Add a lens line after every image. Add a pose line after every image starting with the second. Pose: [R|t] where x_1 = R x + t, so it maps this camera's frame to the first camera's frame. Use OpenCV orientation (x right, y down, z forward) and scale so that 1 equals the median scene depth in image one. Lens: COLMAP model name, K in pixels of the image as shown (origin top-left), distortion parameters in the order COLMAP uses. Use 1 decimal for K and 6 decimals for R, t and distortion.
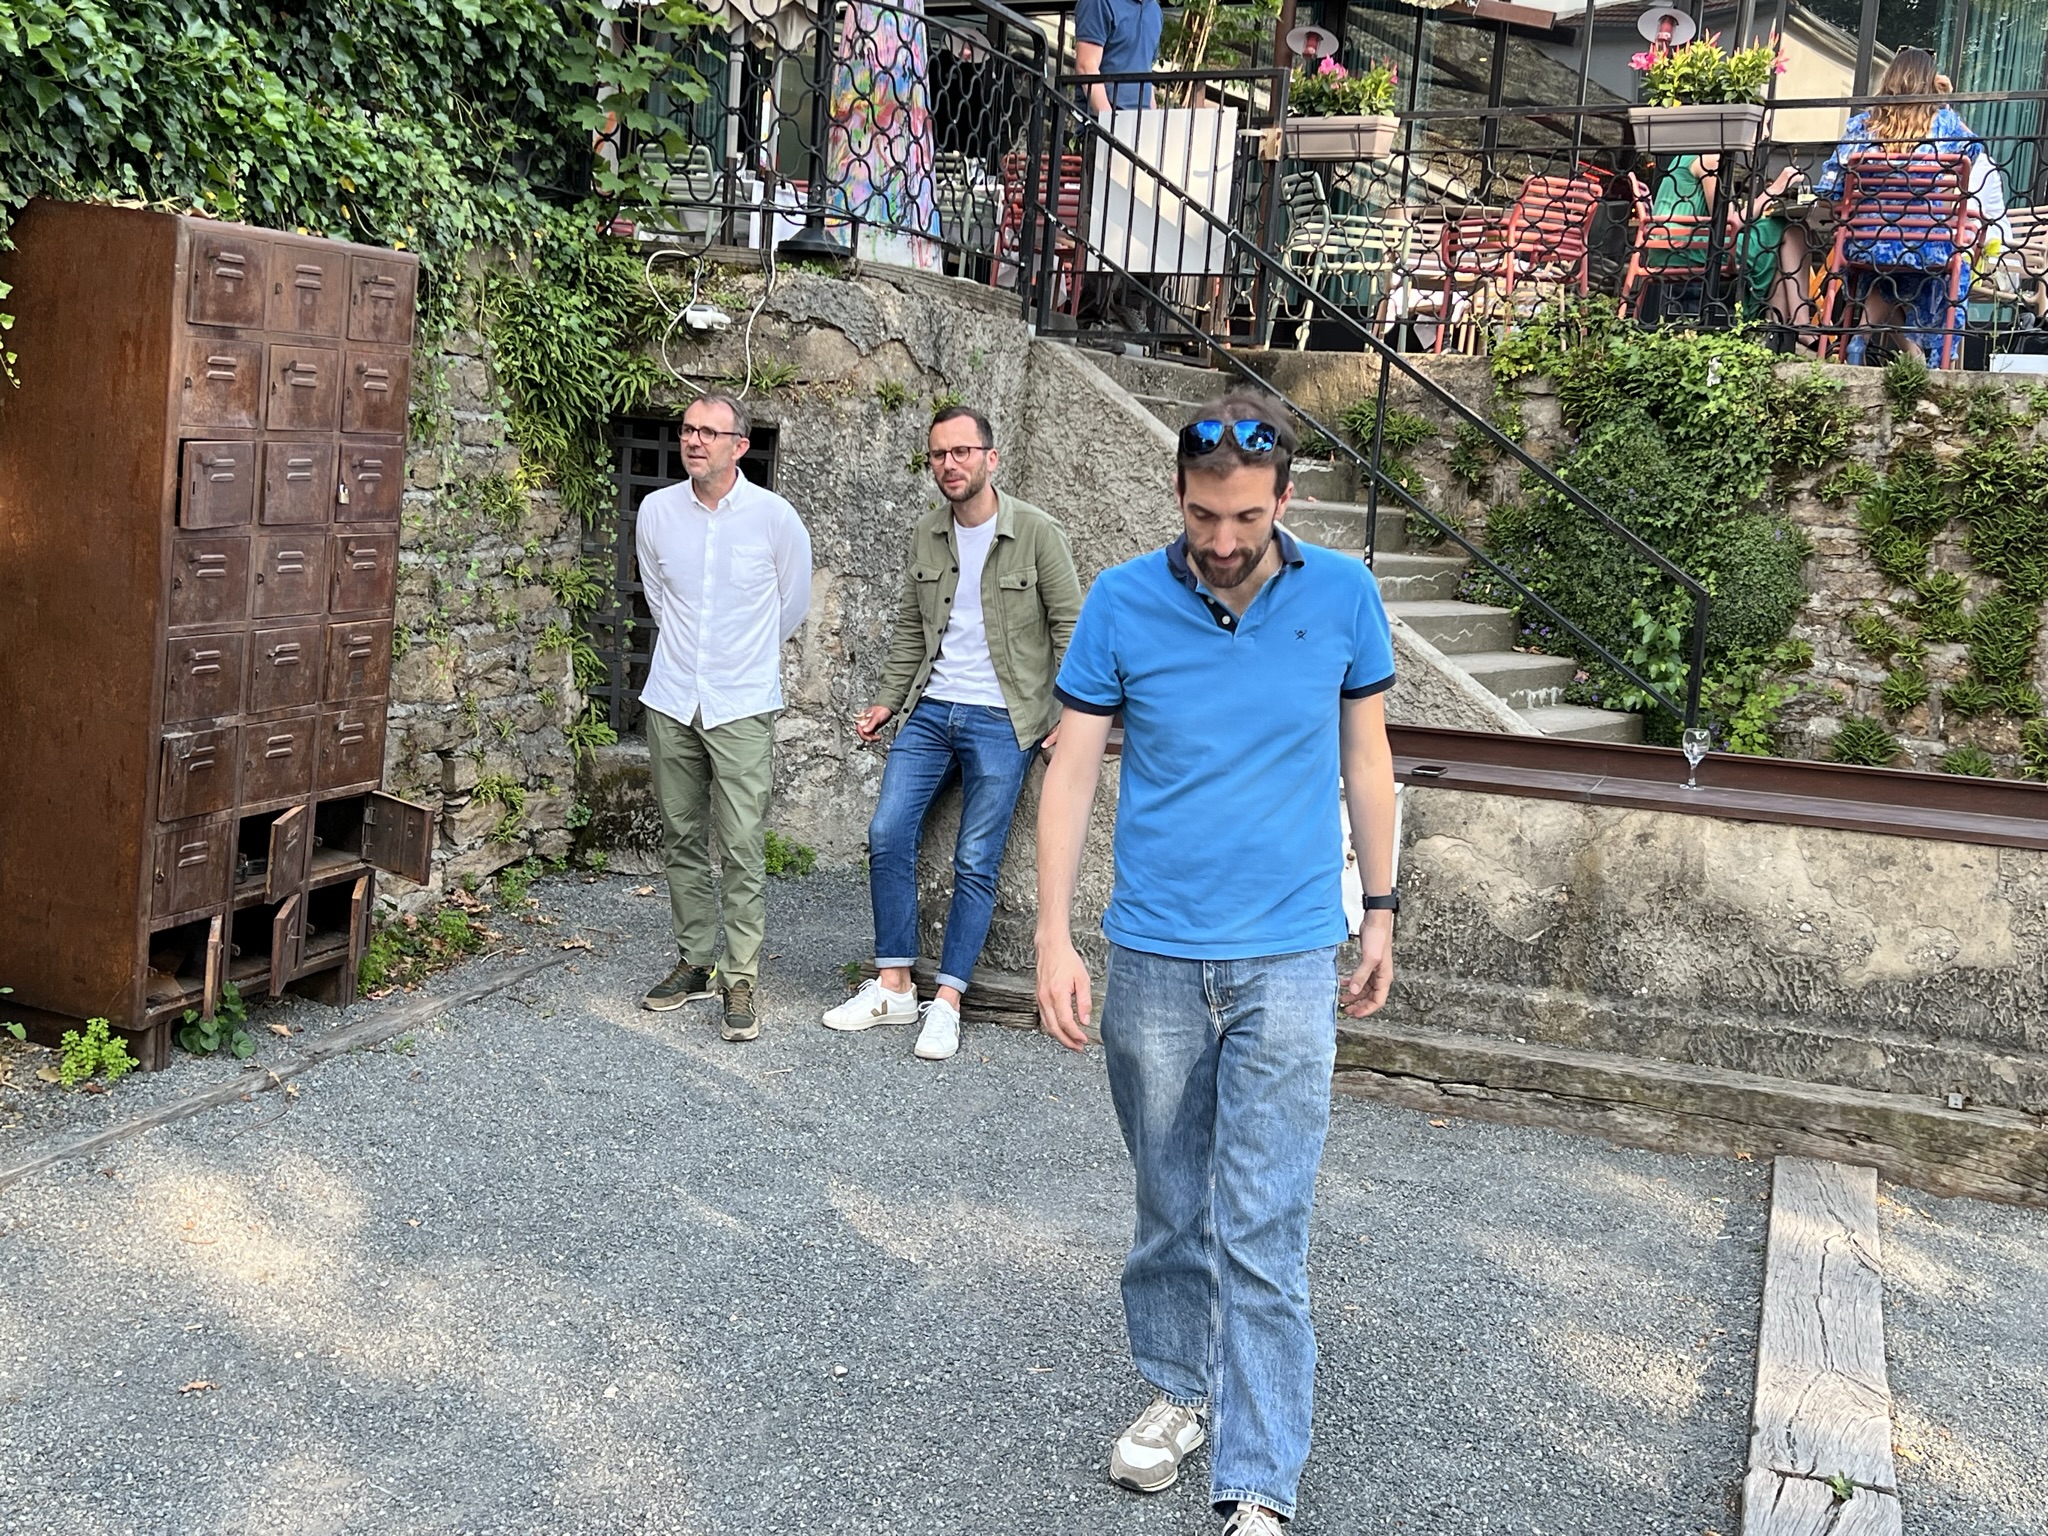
lens RADIAL K [[2246.1, 0, 1018.0], [0, 2246.1, 788.3], [0, 0, 1]] dist [0.074494, 0.000000]
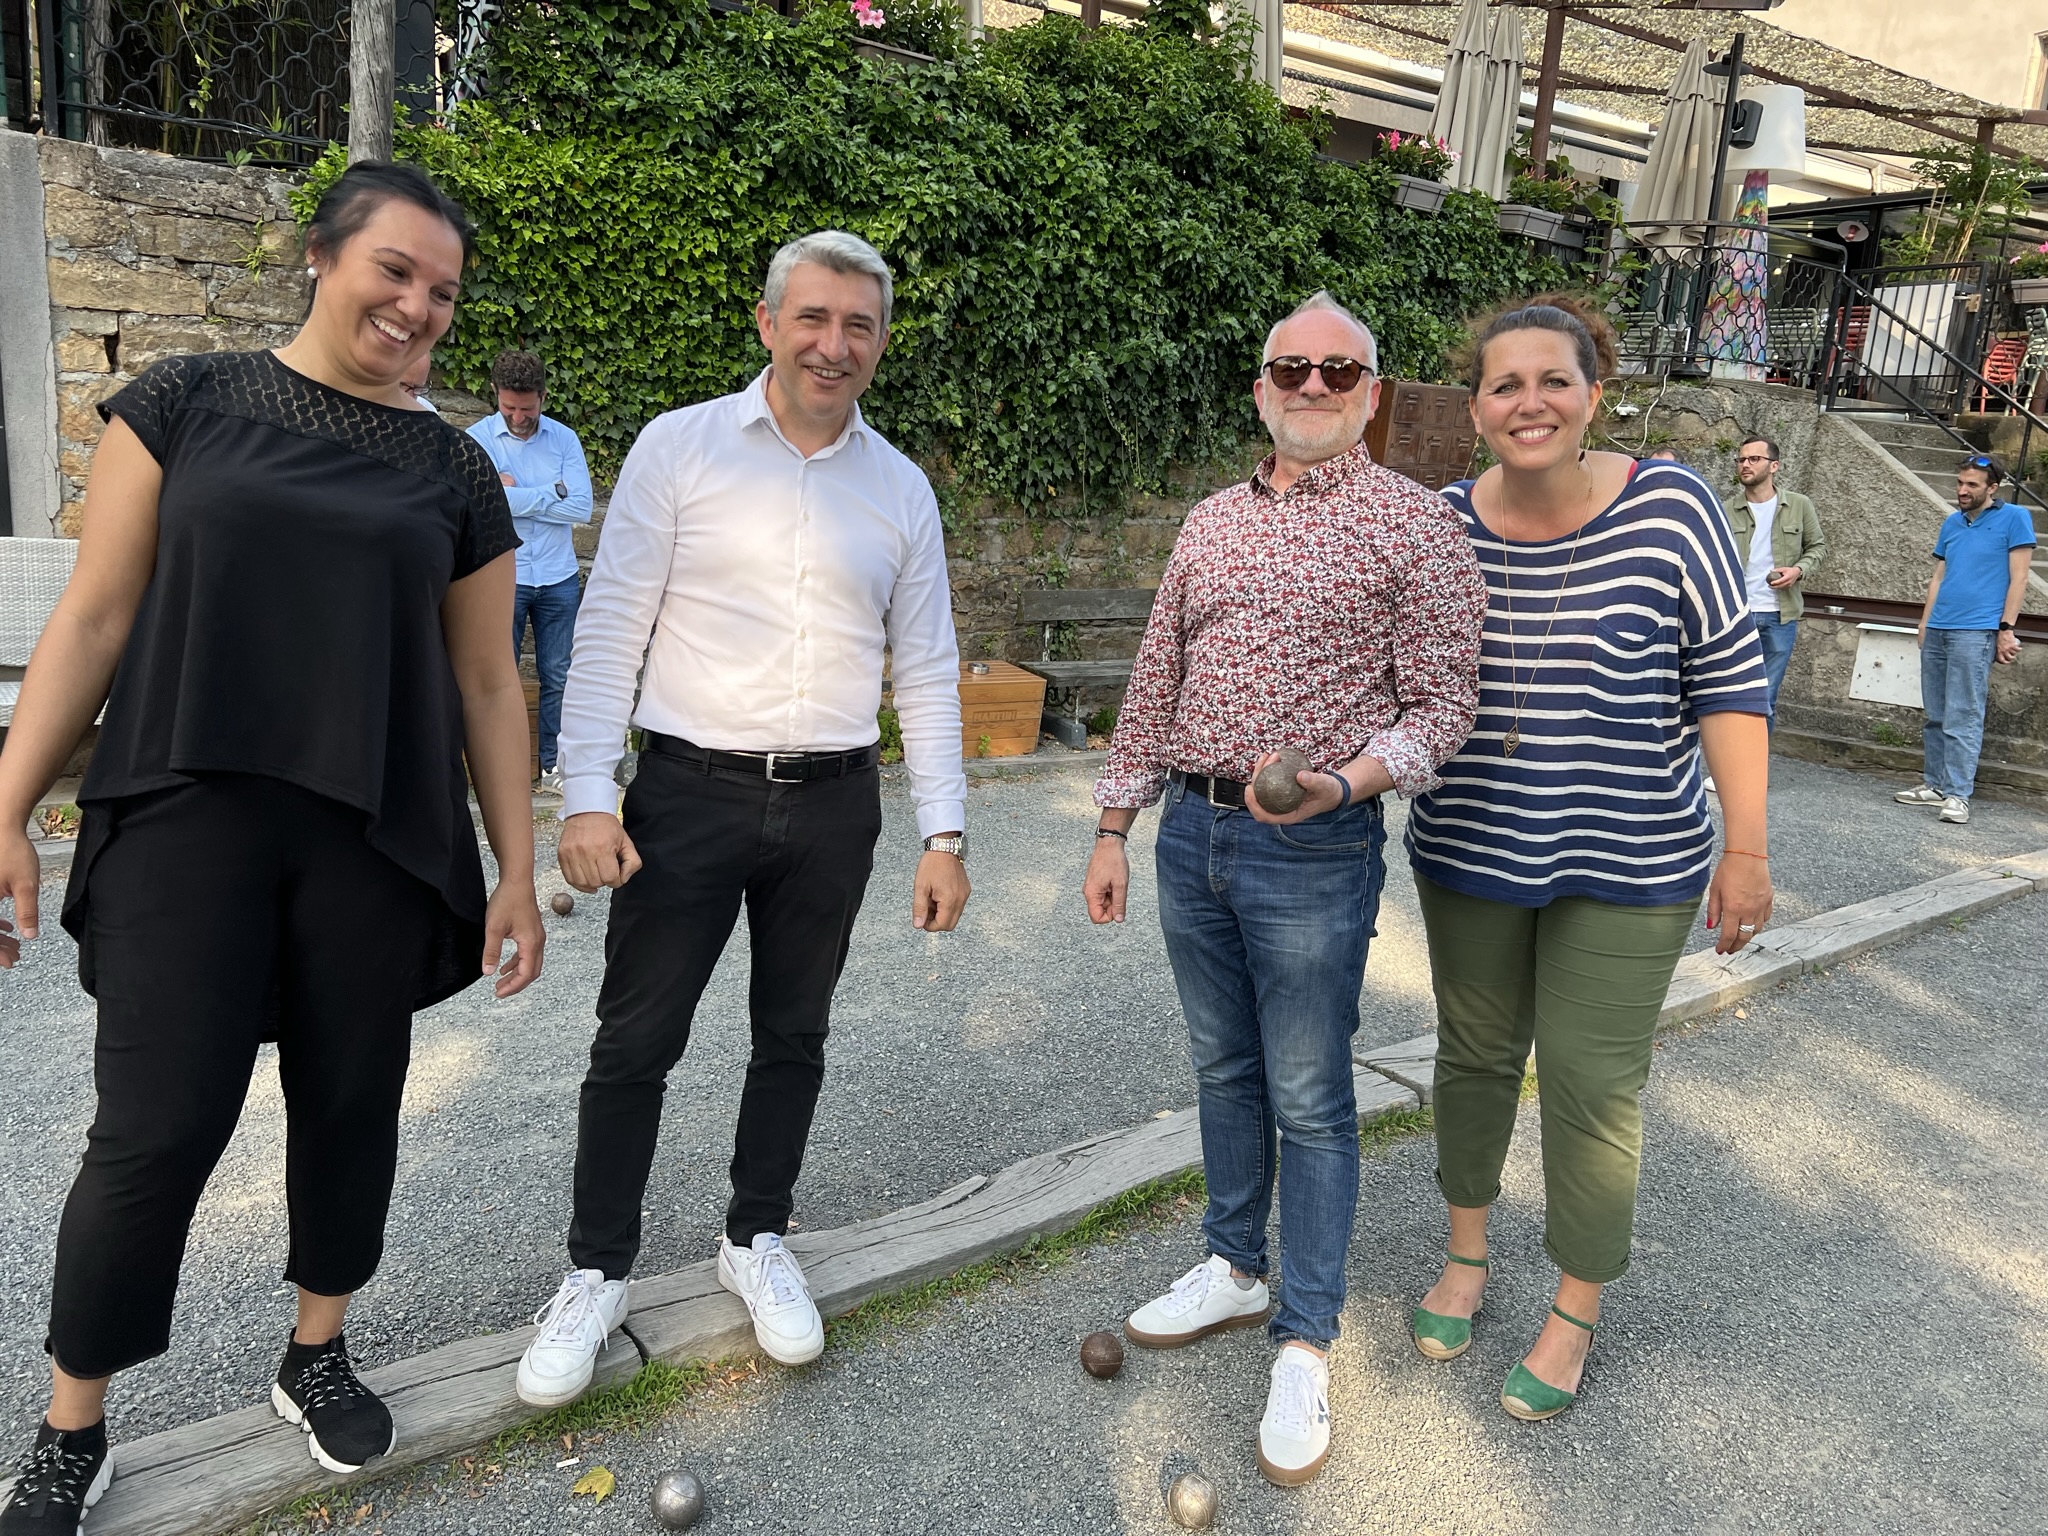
lens RADIAL K [[1534.5, 0, 1013.0], [0, 1534.5, 757.7], [0, 0, 1]] dist [0.043494, -0.052905]
pose [[0.851689, 0.090571, -0.516162, 0.138036], [-0.079251, 0.995884, 0.043980, 0.088736], [0.518021, 0.003449, 0.855361, -0.486036]]
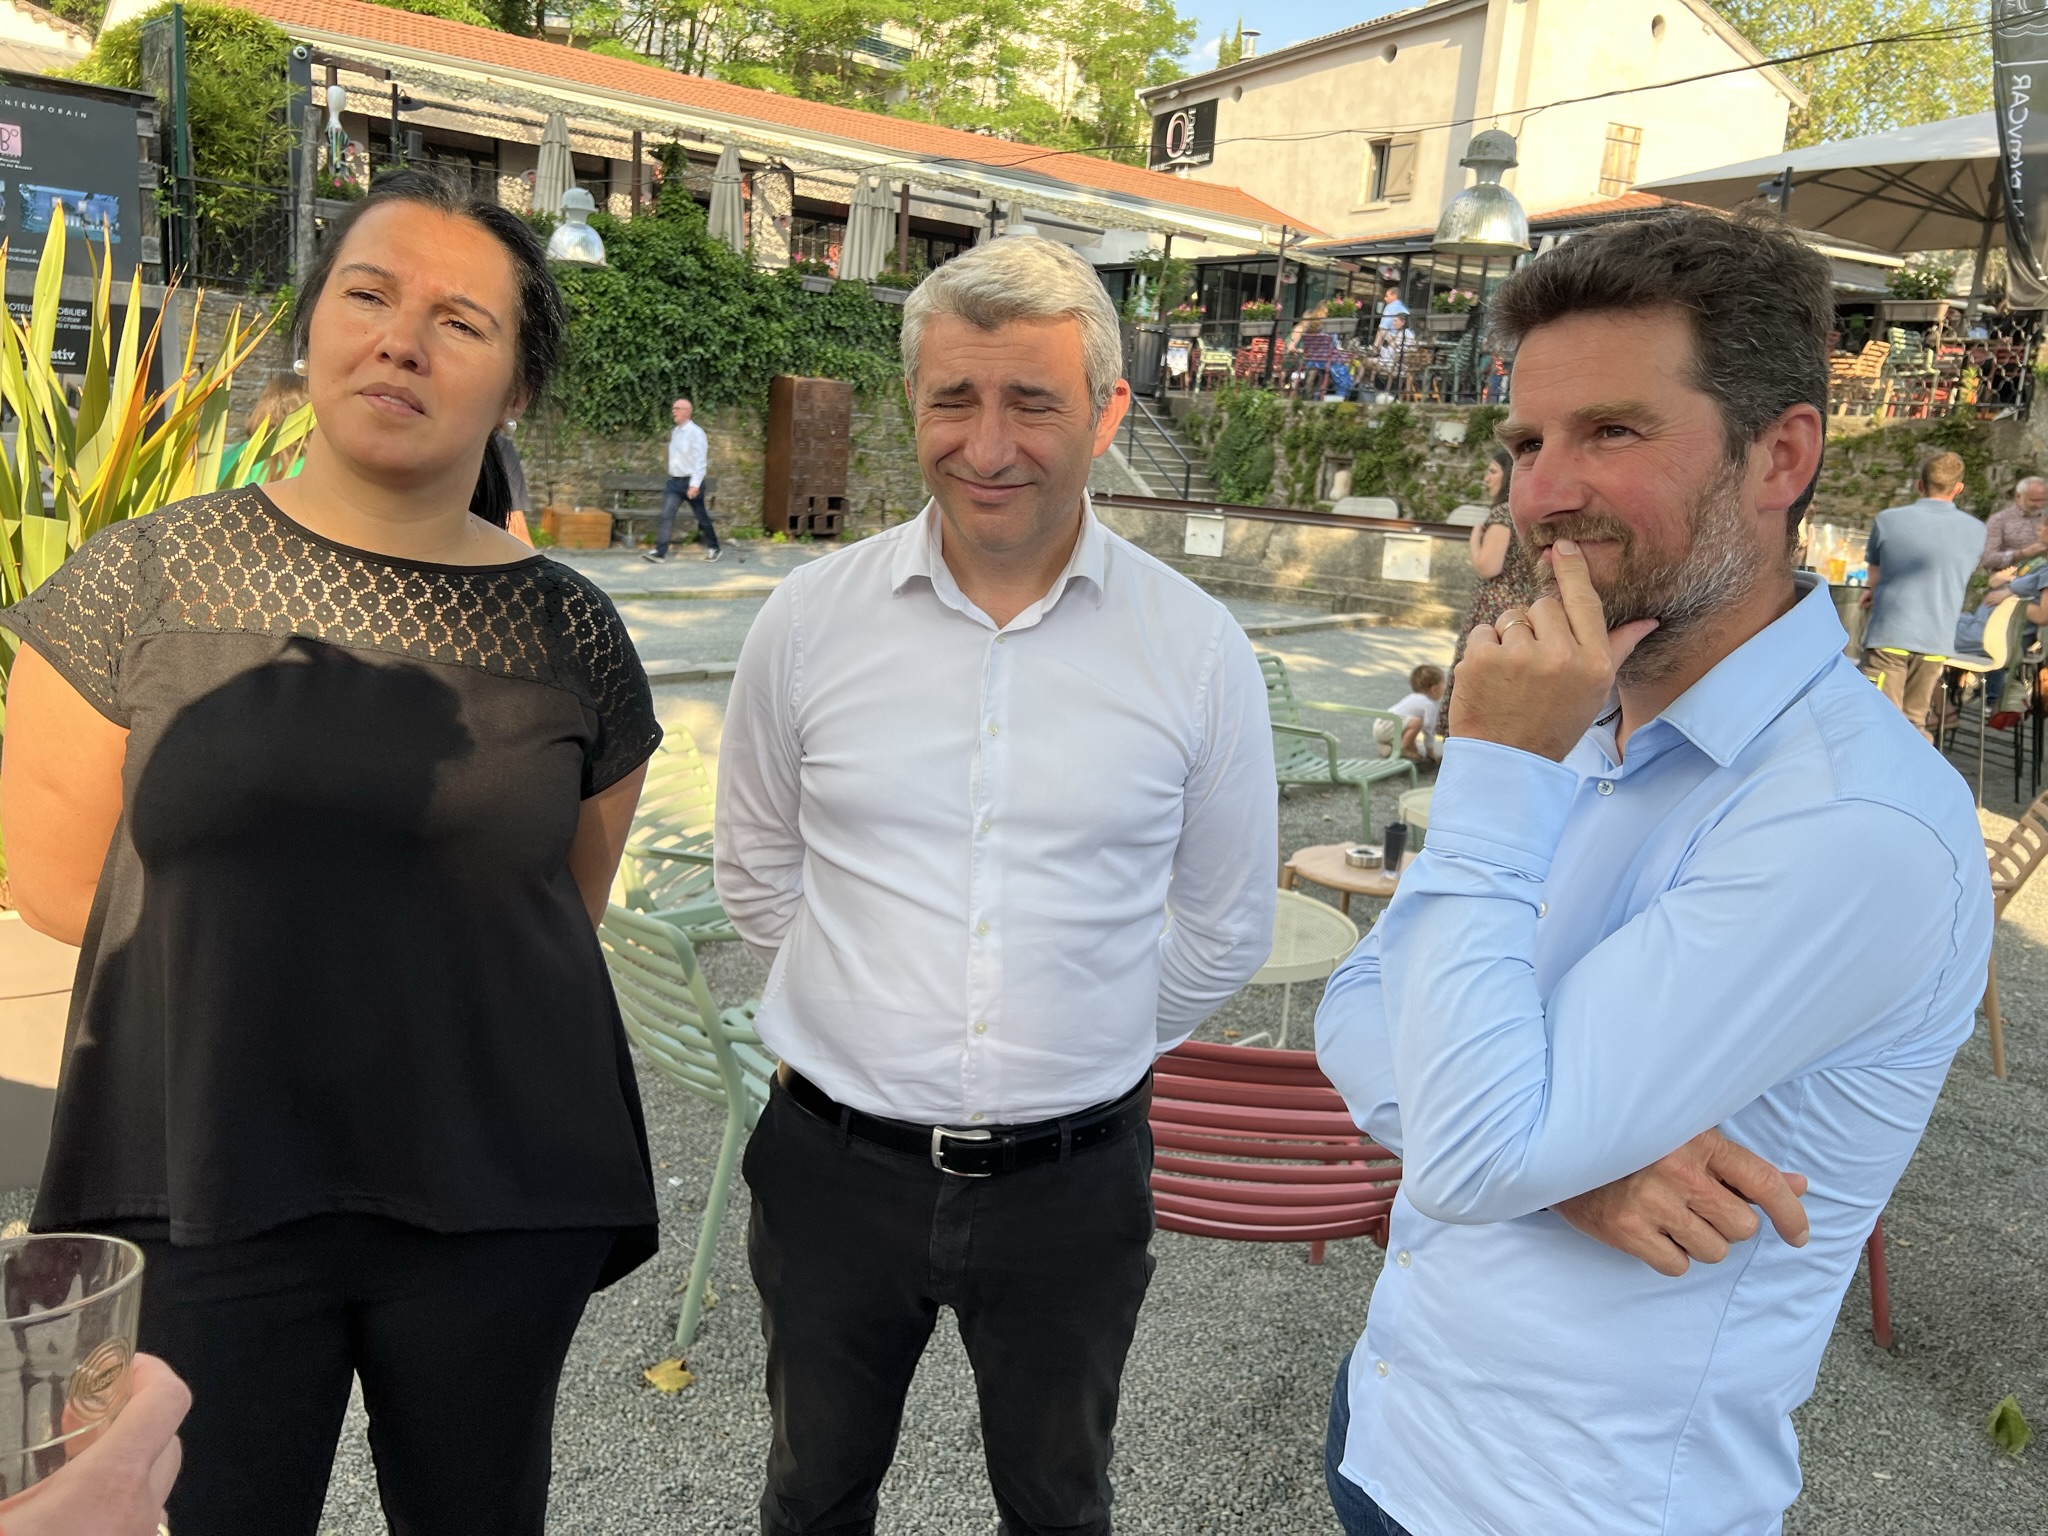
lens RADIAL K [[1534.5, 0, 1023.1], [0, 1534.5, 749.8], [0, 0, 1]] dist [0.043494, -0.052905]
pose [[0.913410, 0.077299, -0.399633, 1.108858], [-0.062313, 0.996784, 0.050378, 0.274420], [0.402242, -0.021114, 0.915290, -1.435597]]
